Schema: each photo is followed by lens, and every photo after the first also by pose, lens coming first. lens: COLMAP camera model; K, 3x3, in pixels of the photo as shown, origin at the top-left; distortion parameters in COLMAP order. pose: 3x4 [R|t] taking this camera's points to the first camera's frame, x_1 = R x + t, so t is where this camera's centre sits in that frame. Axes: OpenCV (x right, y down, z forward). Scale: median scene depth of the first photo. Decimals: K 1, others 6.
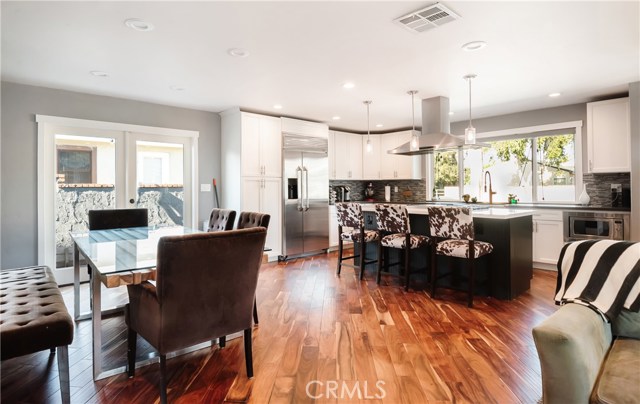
lens RADIAL K [[349.8, 0, 319.1], [0, 349.8, 187.3], [0, 0, 1]] dist [-0.001191, -0.000687]
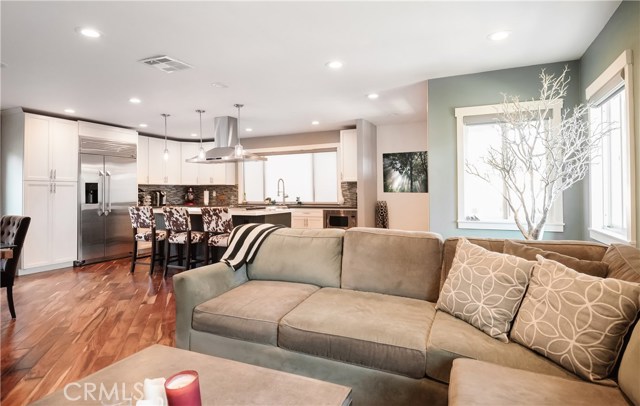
lens RADIAL K [[345.8, 0, 322.5], [0, 345.8, 192.1], [0, 0, 1]] dist [0.002561, -0.011953]
pose [[0.913352, -0.000379, 0.407171, 0.157321], [0.000340, 1.000000, 0.000169, 0.000598], [-0.407171, -0.000016, 0.913352, -0.213702]]
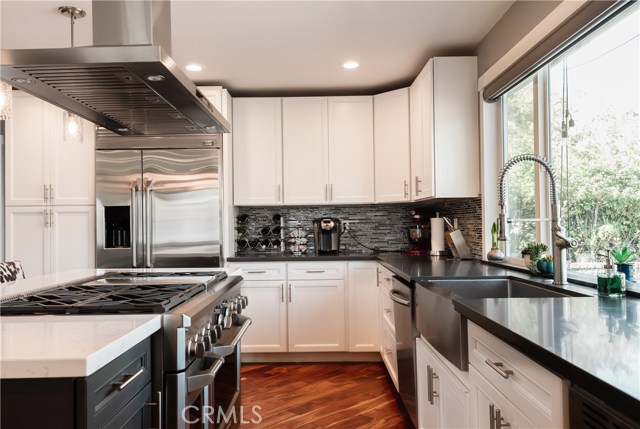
lens RADIAL K [[495.9, 0, 320.0], [0, 495.9, 214.5], [0, 0, 1]] dist [0.001309, 0.000748]
pose [[0.744415, -0.012920, -0.667592, 0.768075], [0.012130, 0.999909, -0.005824, -0.007649], [0.667607, -0.003762, 0.744505, 0.837202]]
